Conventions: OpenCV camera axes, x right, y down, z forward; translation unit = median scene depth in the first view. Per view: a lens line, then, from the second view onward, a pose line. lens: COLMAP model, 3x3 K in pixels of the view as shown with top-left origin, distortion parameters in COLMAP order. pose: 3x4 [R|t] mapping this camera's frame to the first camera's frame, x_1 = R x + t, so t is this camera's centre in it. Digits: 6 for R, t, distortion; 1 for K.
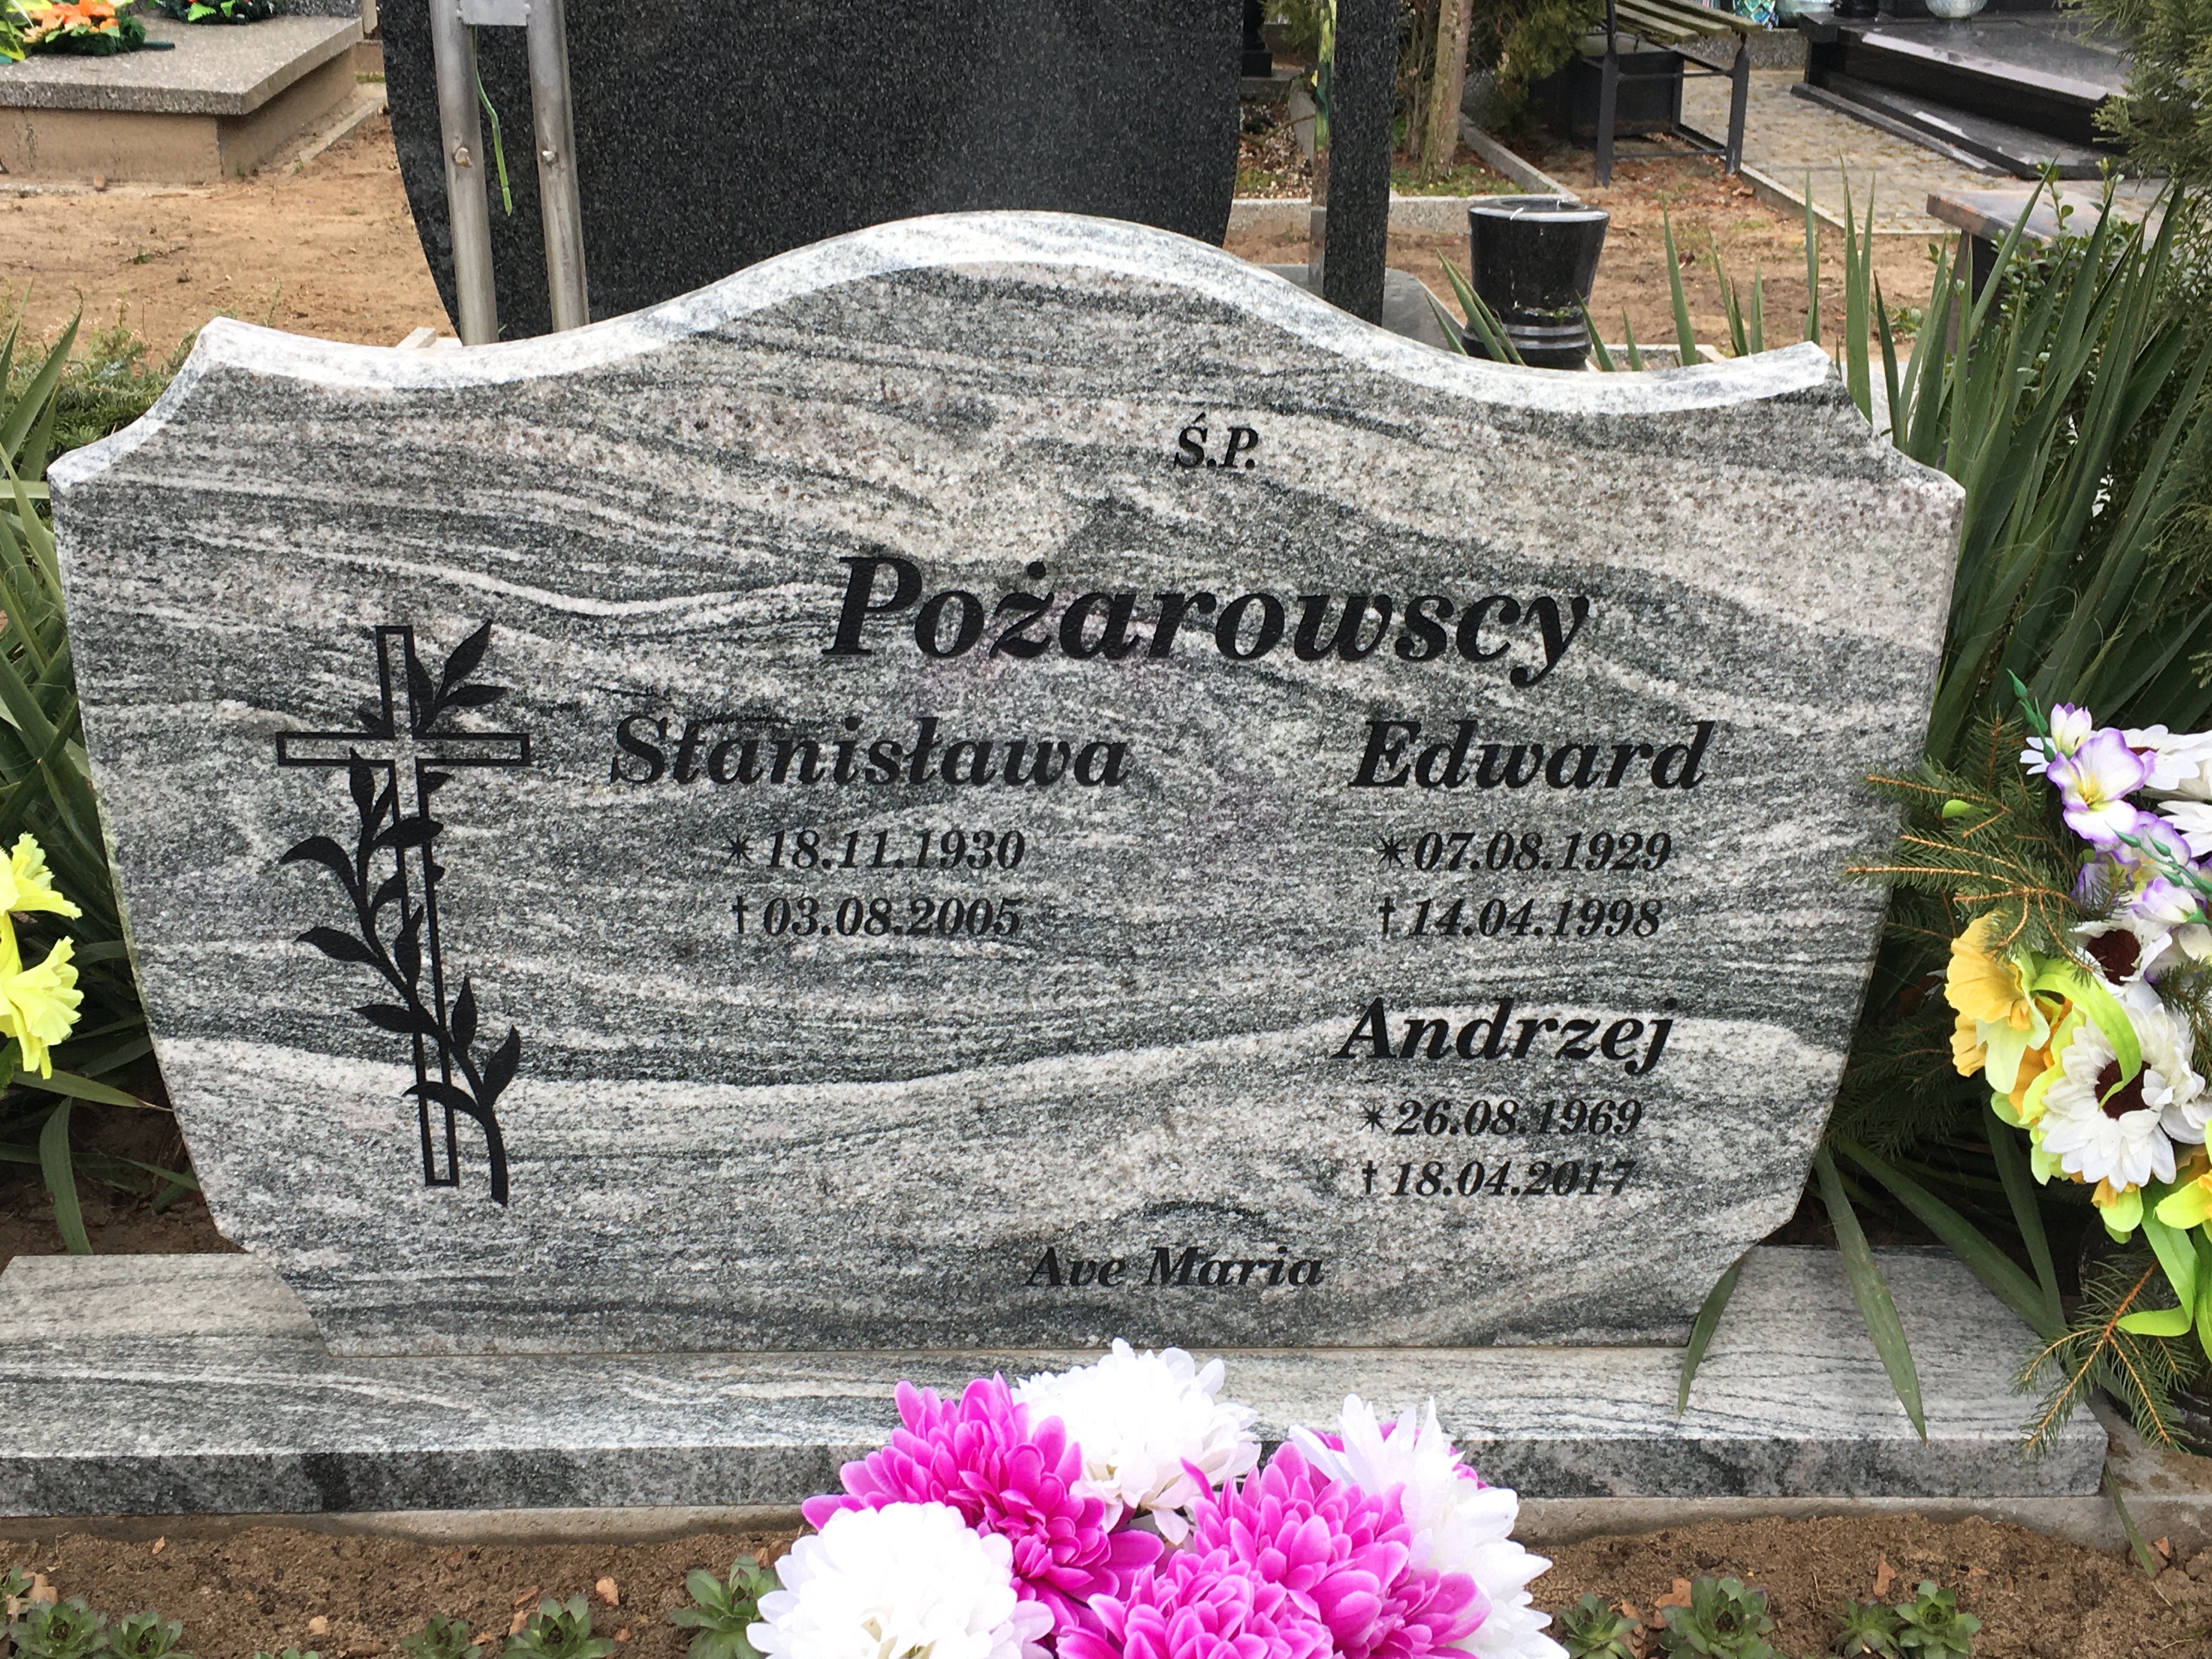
lens RADIAL K [[2971.6, 0, 1106.0], [0, 2971.6, 829.5], [0, 0, 1]] dist [0.100875, 0.009705]
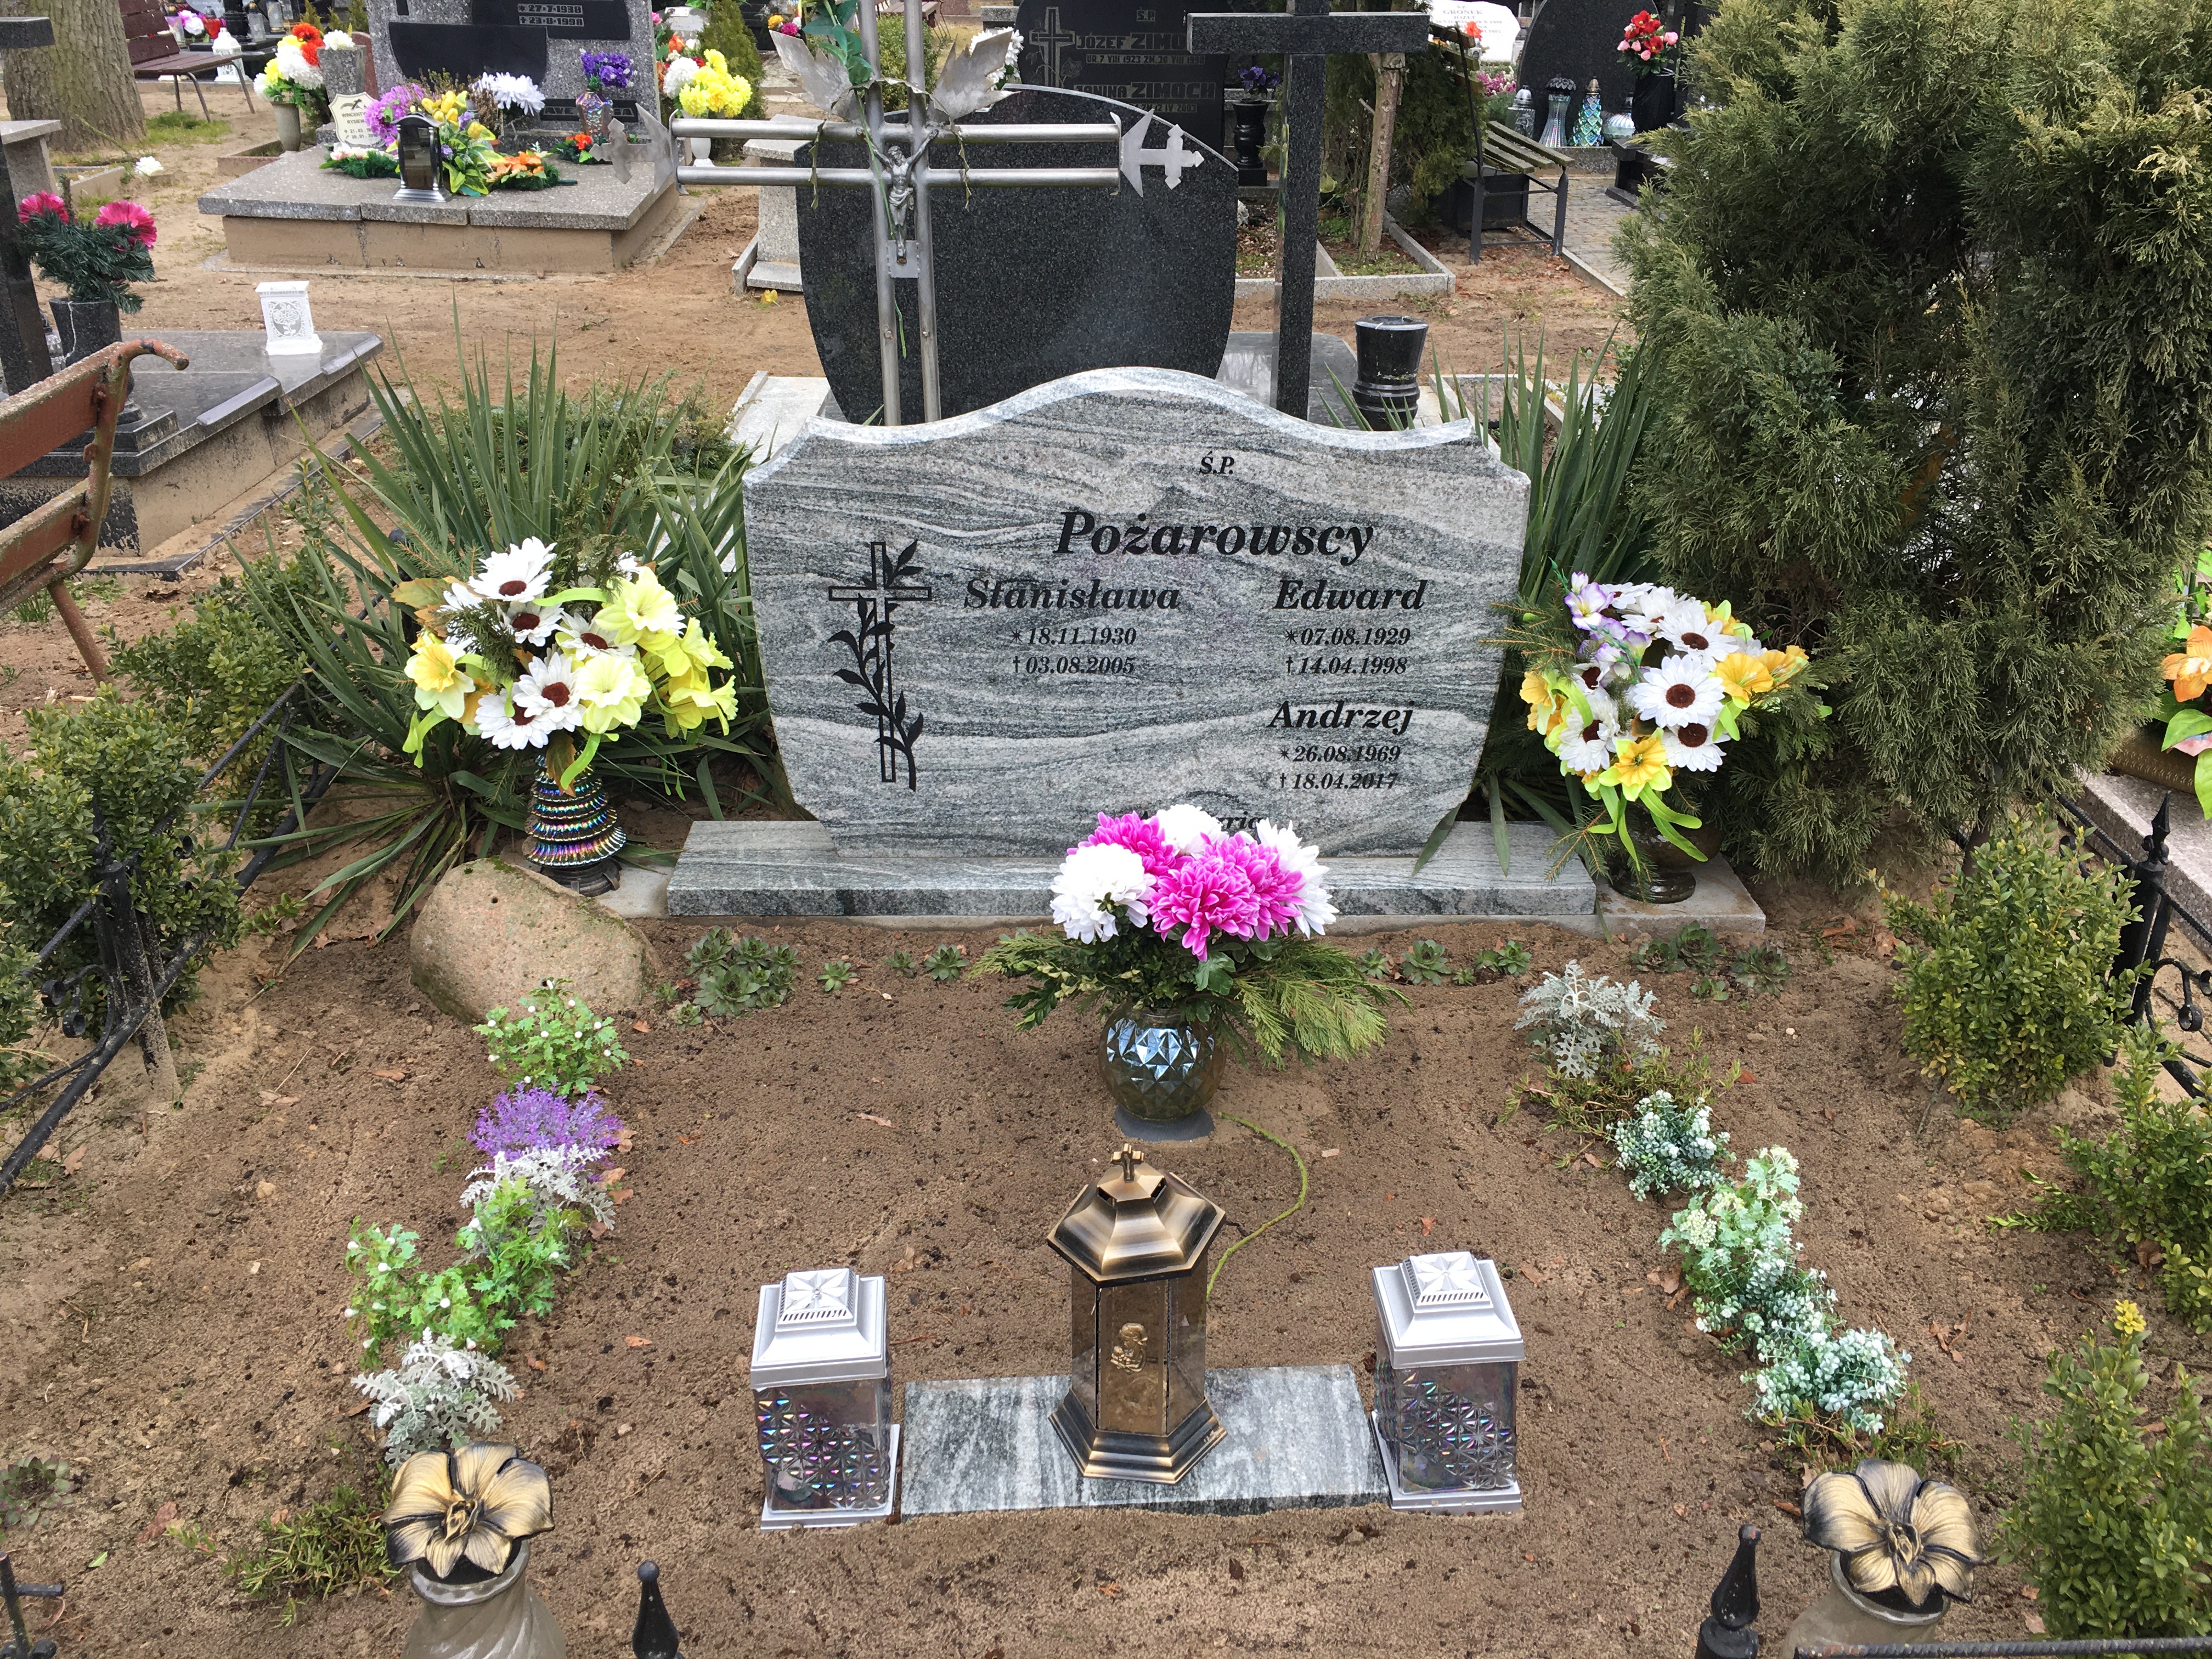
lens RADIAL K [[1850.5, 0, 1106.0], [0, 1850.5, 829.5], [0, 0, 1]] dist [0.070741, 0.002503]
pose [[0.999591, 0.000152, -0.028582, -0.009187], [0.002201, 0.996605, 0.082304, 0.039410], [0.028498, -0.082333, 0.996197, -0.493504]]
